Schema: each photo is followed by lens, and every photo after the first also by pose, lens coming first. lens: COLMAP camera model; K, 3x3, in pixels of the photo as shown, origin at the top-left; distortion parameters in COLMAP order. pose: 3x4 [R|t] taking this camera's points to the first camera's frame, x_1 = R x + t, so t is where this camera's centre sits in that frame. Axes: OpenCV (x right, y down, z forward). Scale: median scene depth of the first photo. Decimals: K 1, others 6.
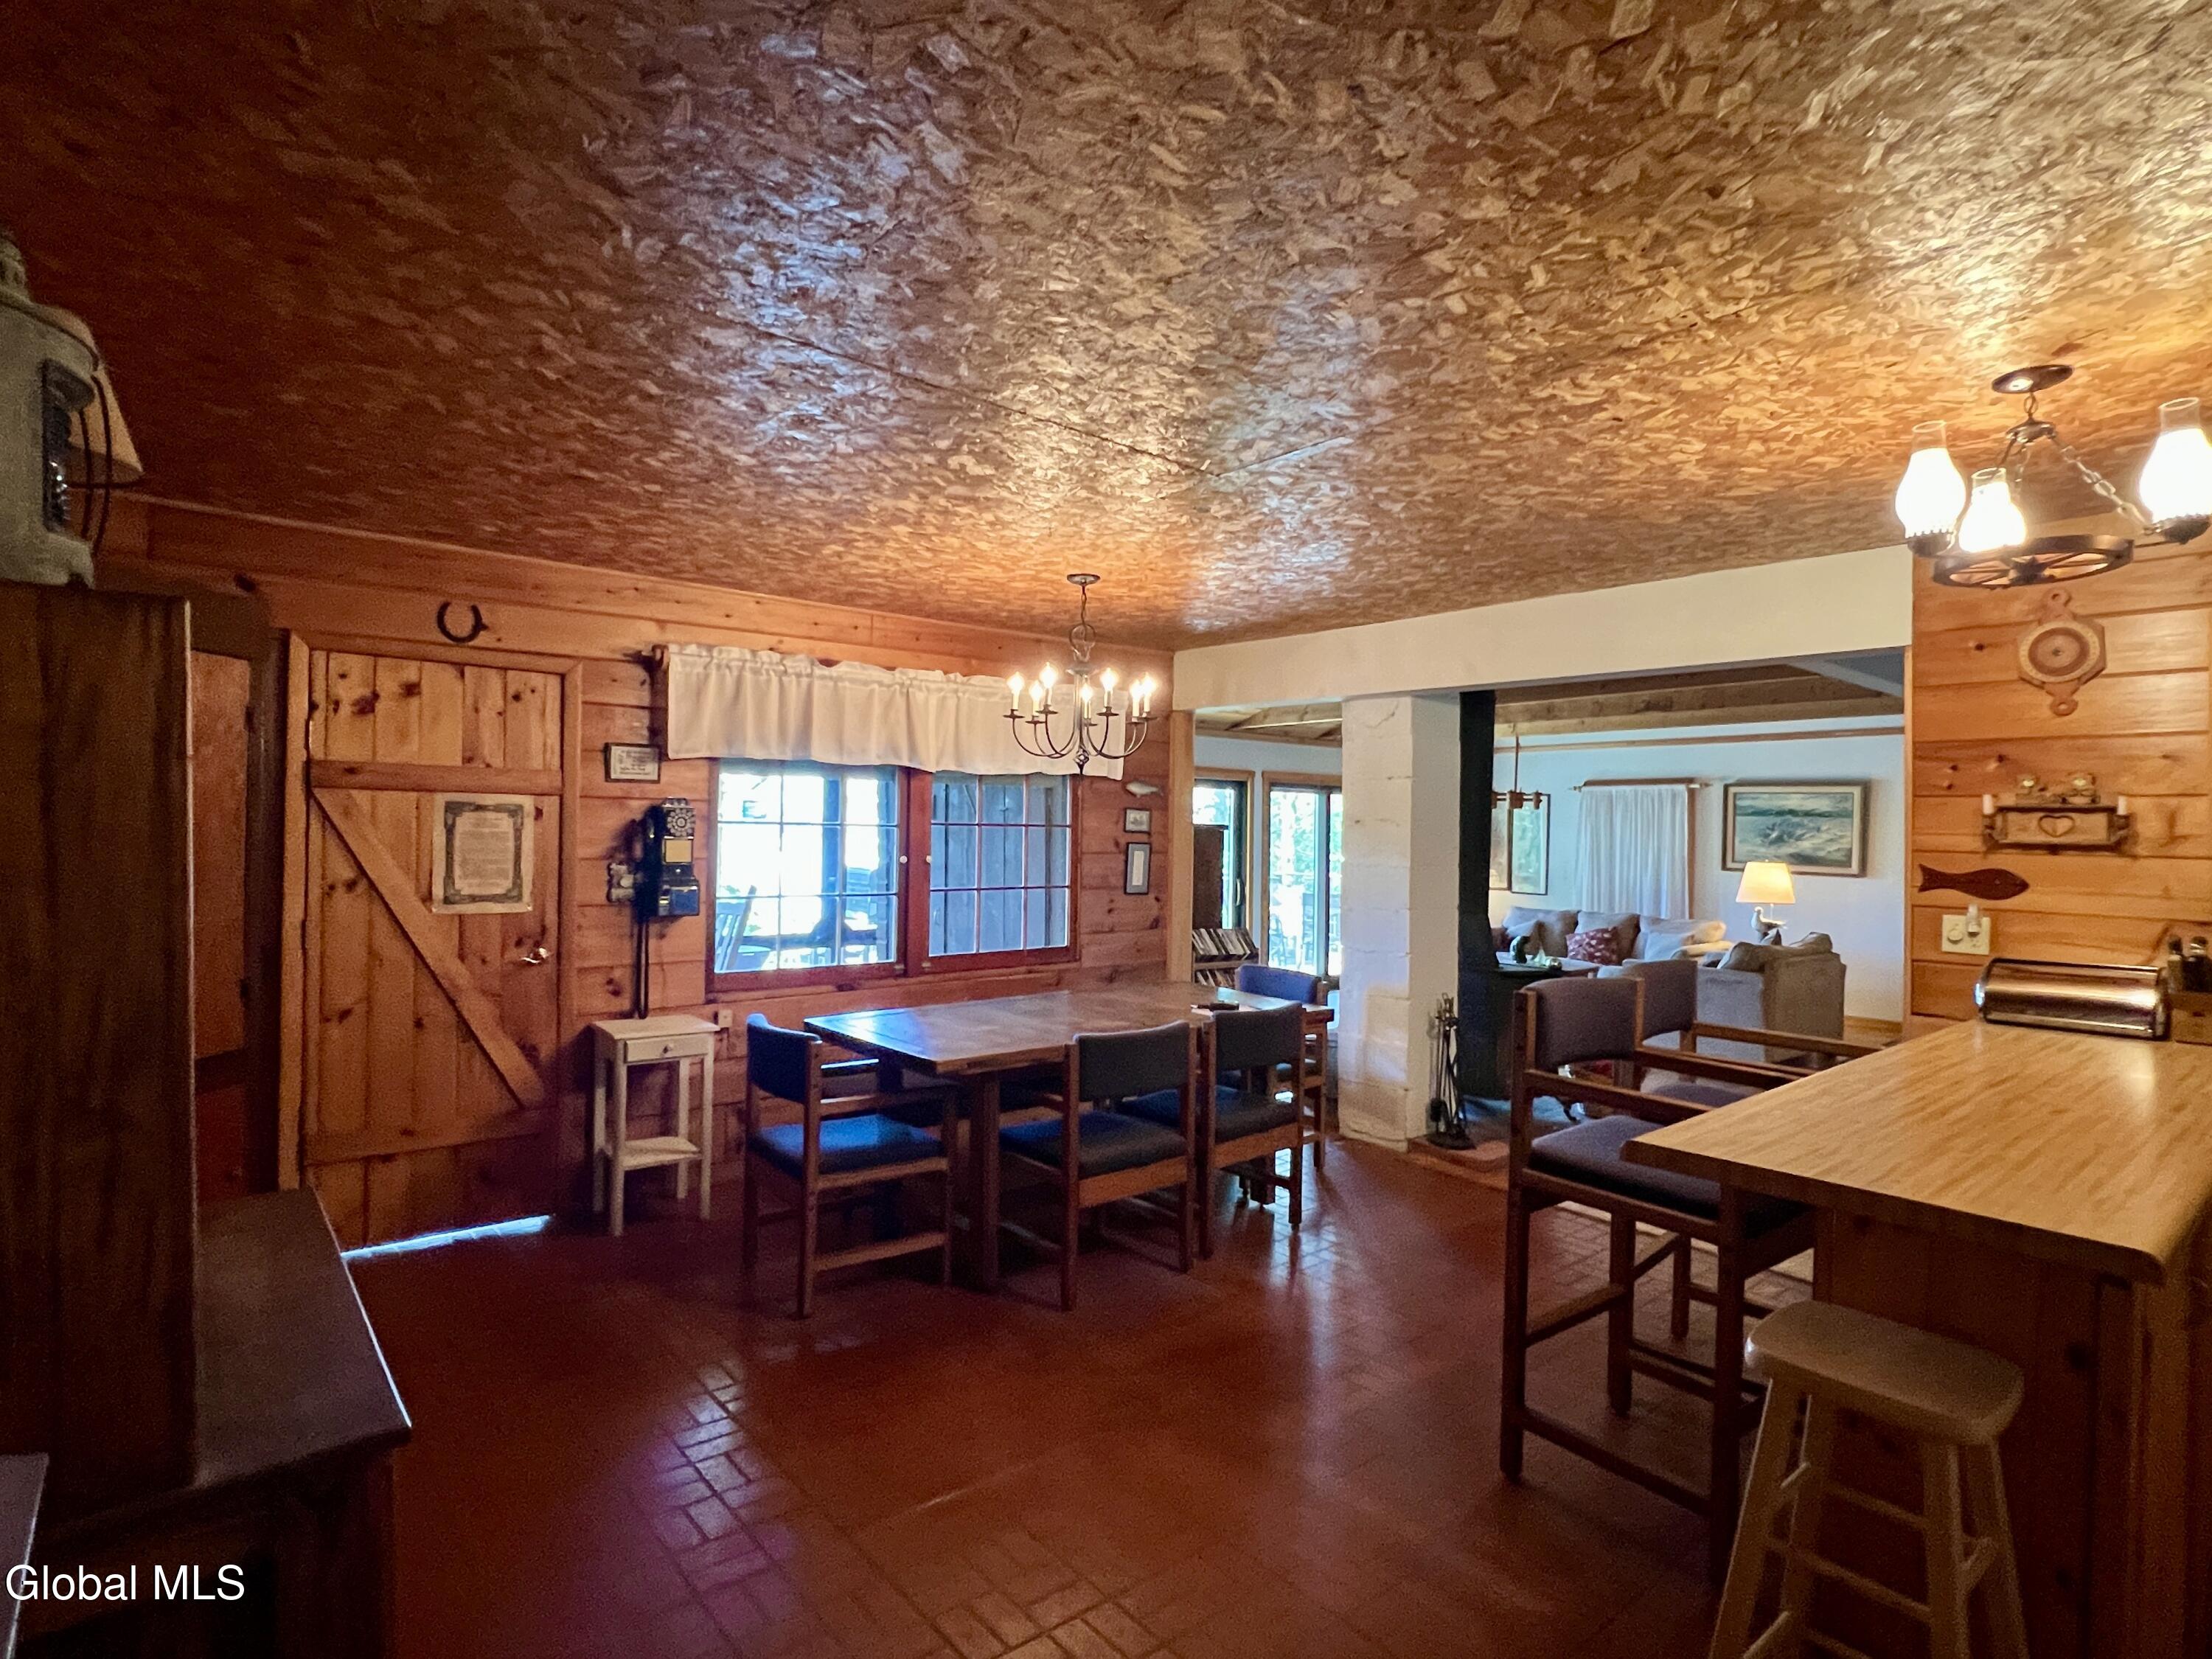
lens RADIAL K [[1130.1, 0, 1111.2], [0, 1130.1, 832.2], [0, 0, 1]] dist [0.000164, 0.000154]
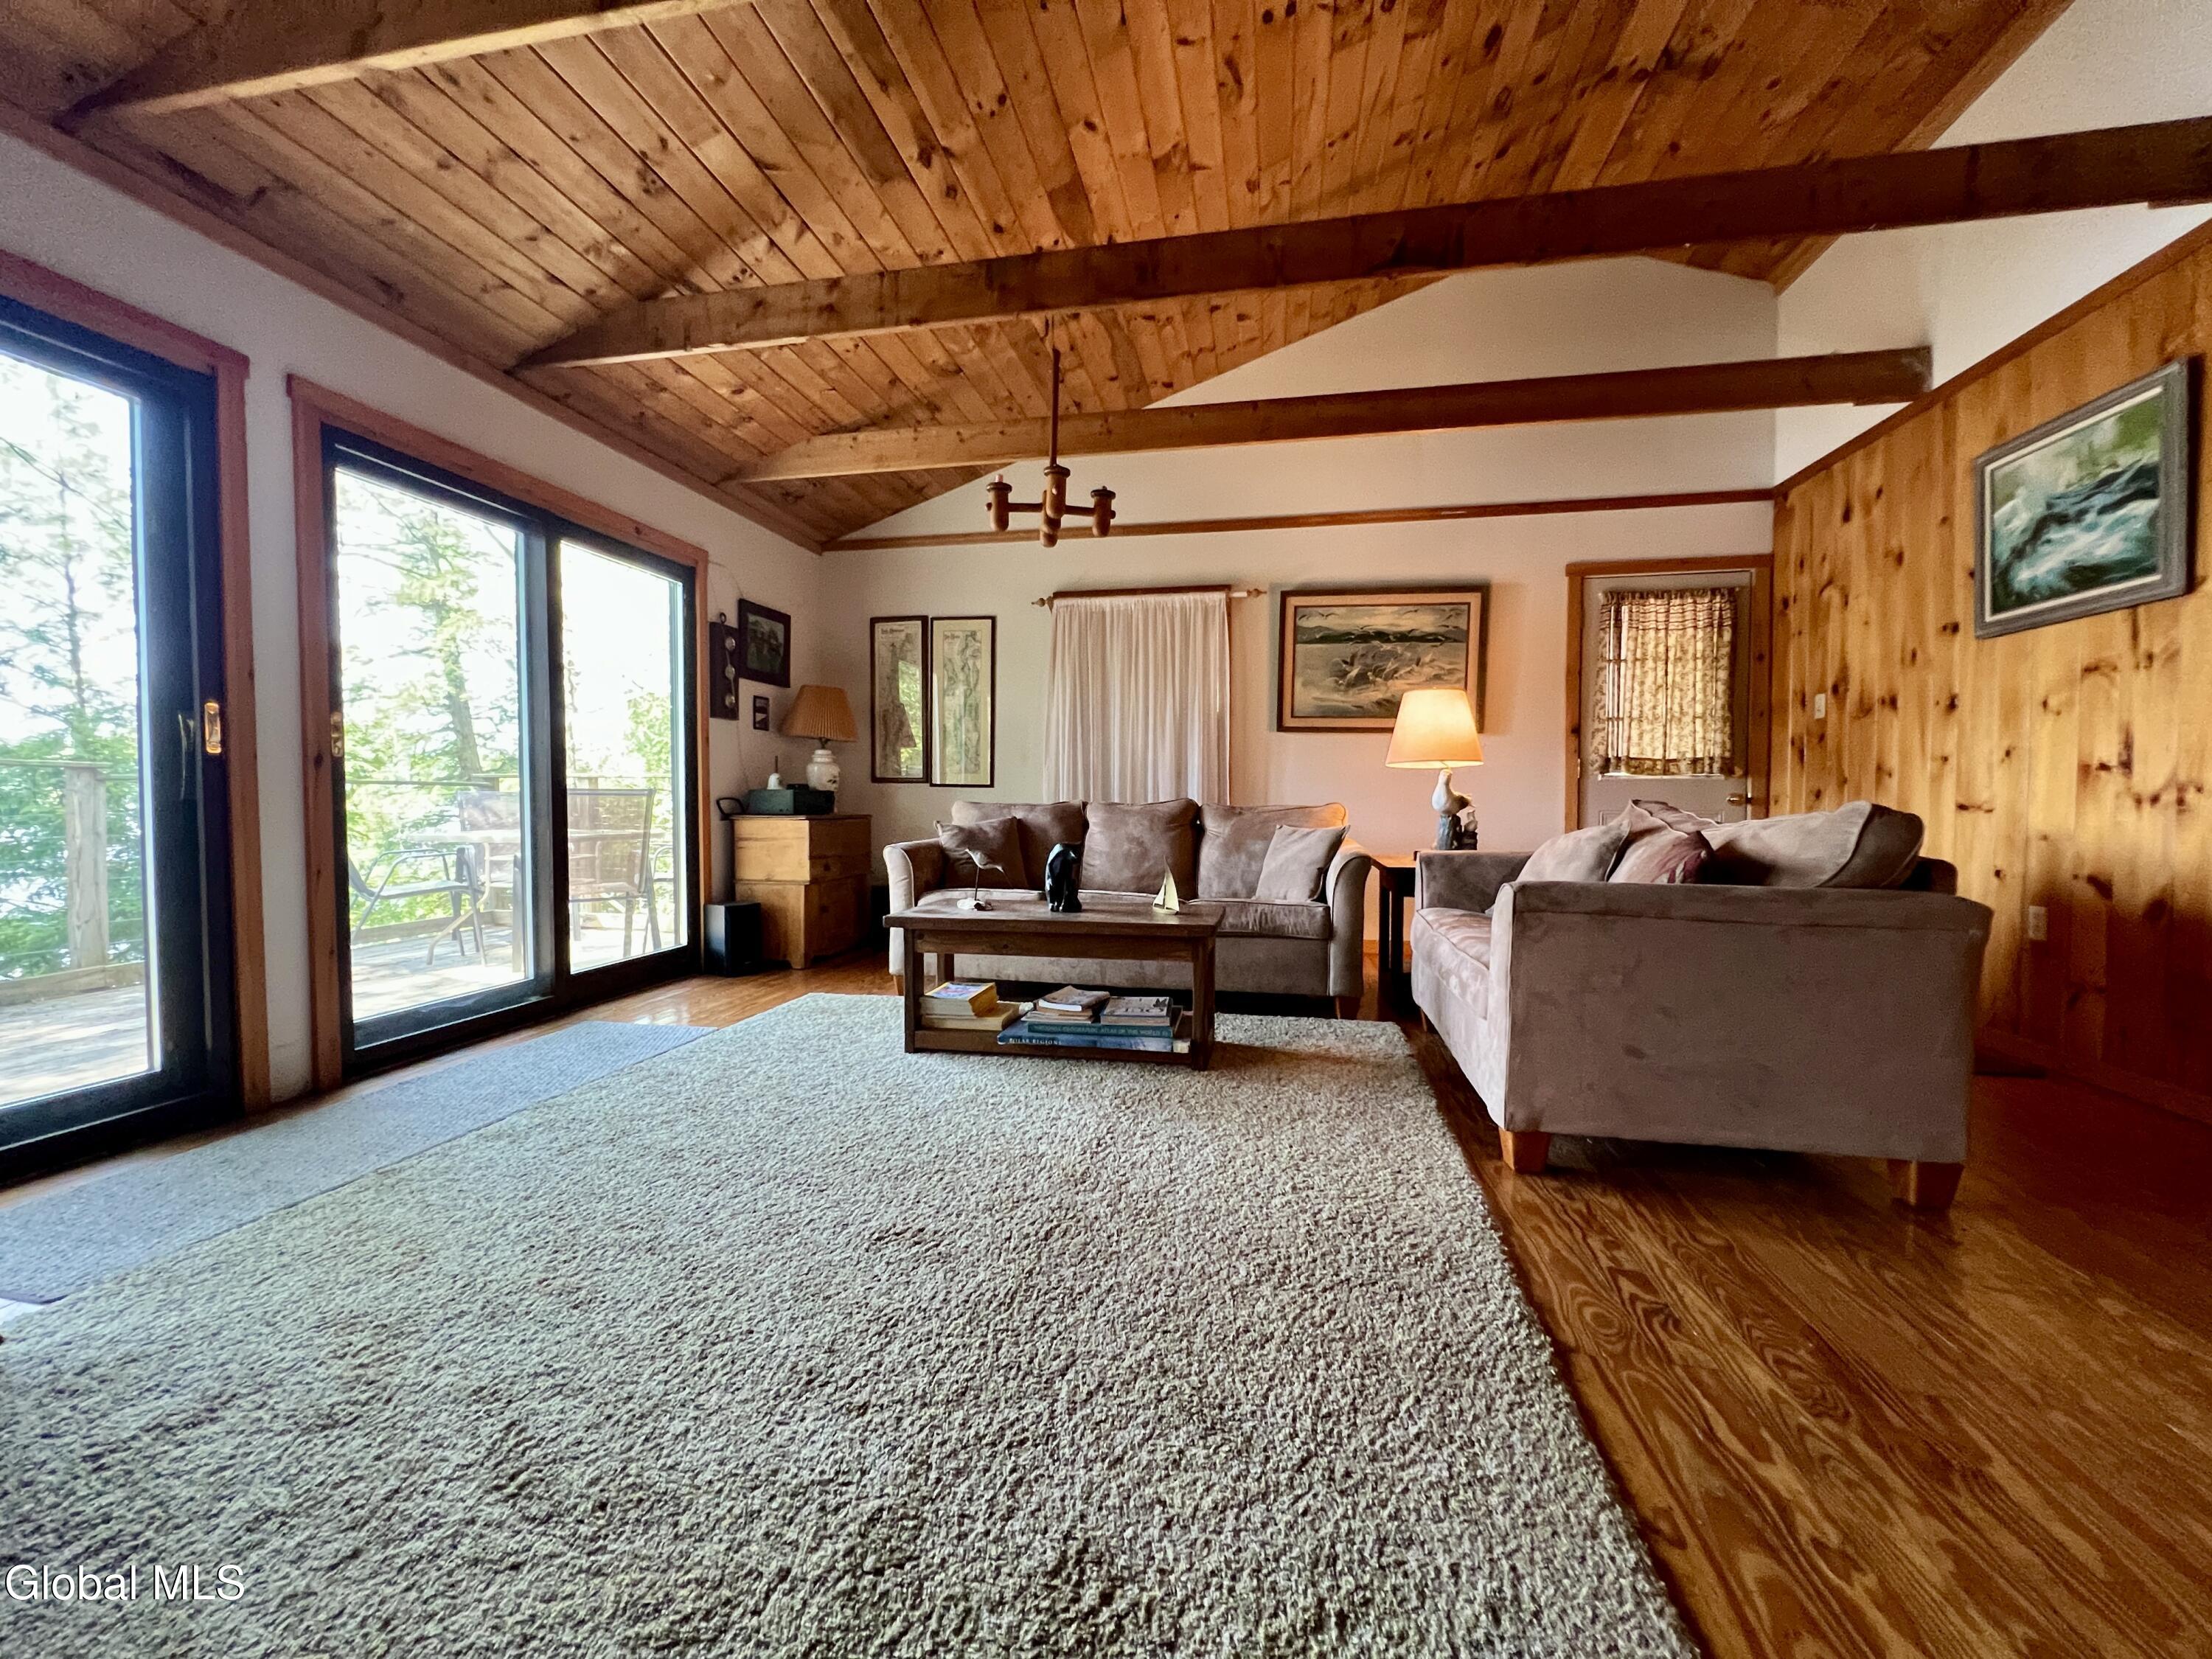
lens RADIAL K [[879.9, 0, 1114.8], [0, 879.9, 823.4], [0, 0, 1]] dist [-0.000137, -0.000056]
pose [[0.766781, -0.034953, 0.640956, 0.166168], [0.010423, 0.999063, 0.042012, 0.067493], [-0.641824, -0.025533, 0.766427, 0.724354]]
